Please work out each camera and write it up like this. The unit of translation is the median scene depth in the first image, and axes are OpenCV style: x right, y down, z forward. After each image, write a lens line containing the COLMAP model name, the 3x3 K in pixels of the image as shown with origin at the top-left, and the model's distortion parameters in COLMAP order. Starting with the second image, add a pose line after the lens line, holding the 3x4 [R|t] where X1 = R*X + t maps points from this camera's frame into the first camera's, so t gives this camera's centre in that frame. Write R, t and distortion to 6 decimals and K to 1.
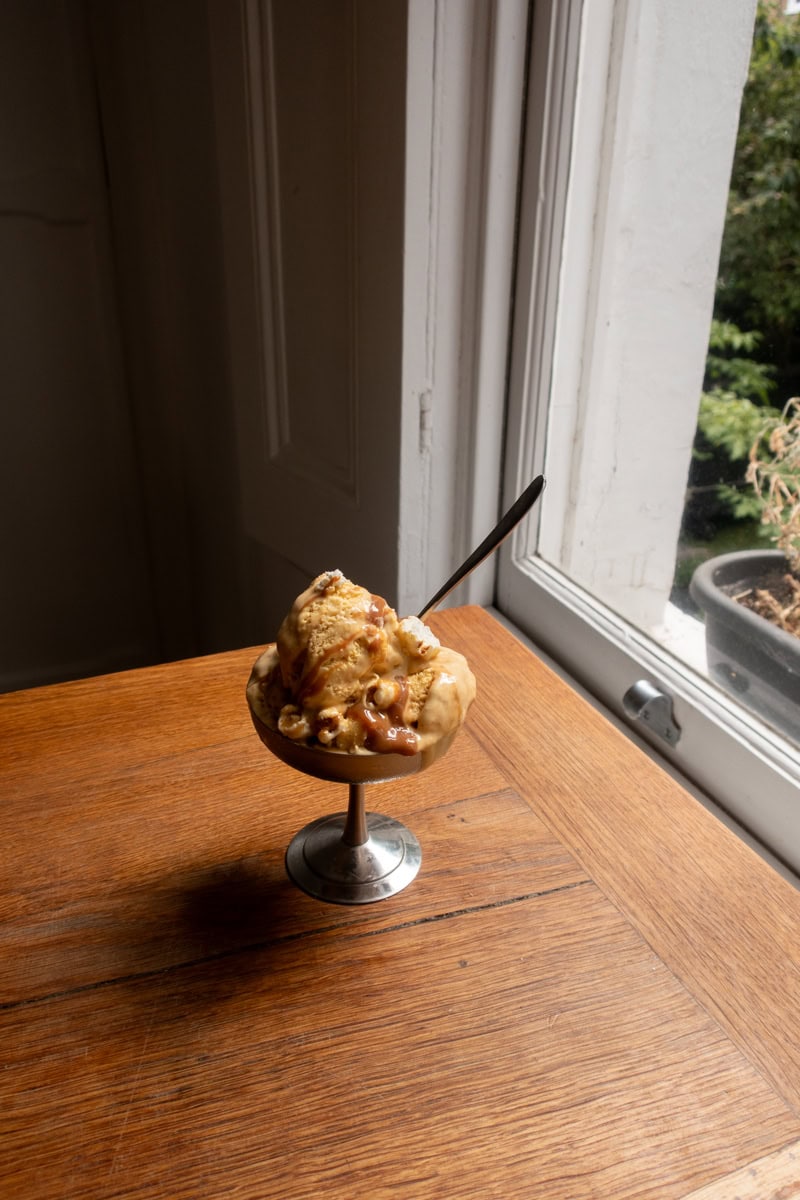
lens RADIAL K [[970.6, 0, 399.9], [0, 970.6, 546.1], [0, 0, 1]] dist [0.003048, 0.000561]
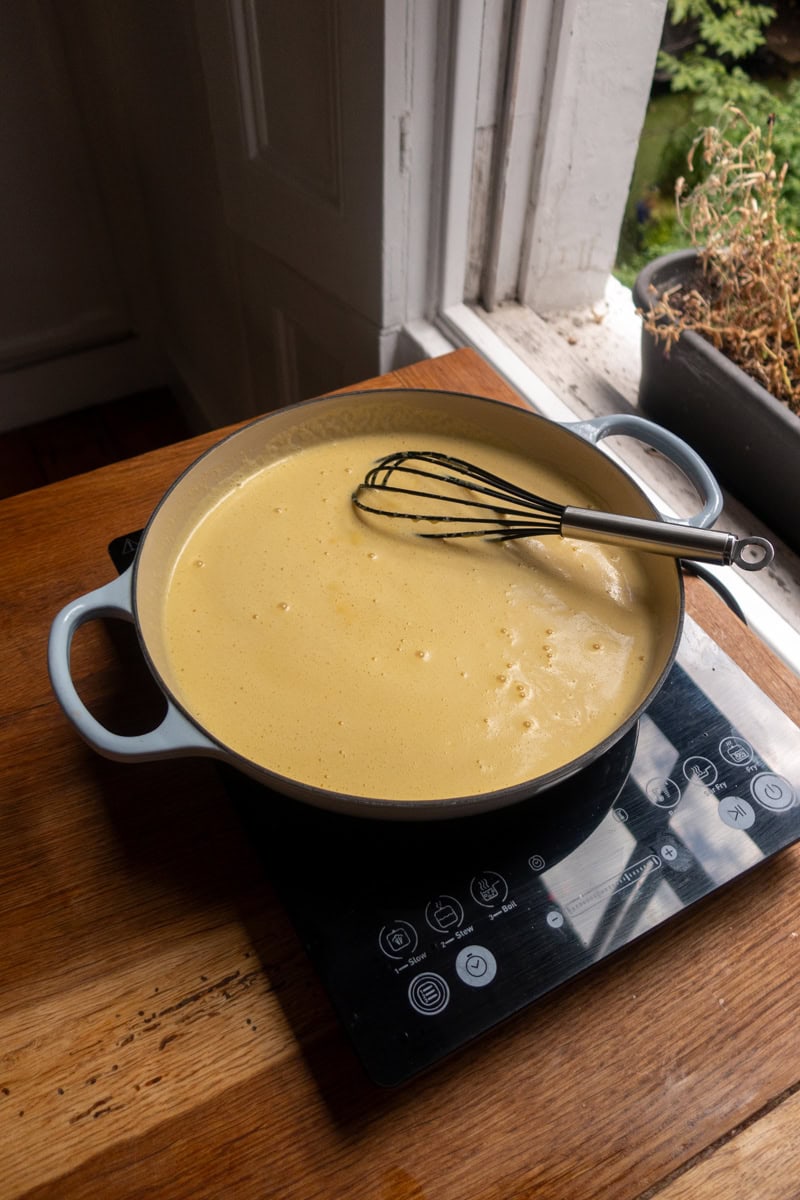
lens RADIAL K [[970.6, 0, 399.9], [0, 970.6, 546.1], [0, 0, 1]] dist [0.003048, 0.000561]
pose [[0.995837, -0.063618, 0.065275, -0.079573], [0.031539, 0.912402, 0.408078, -0.159695], [-0.085518, -0.404321, 0.910610, -0.184253]]
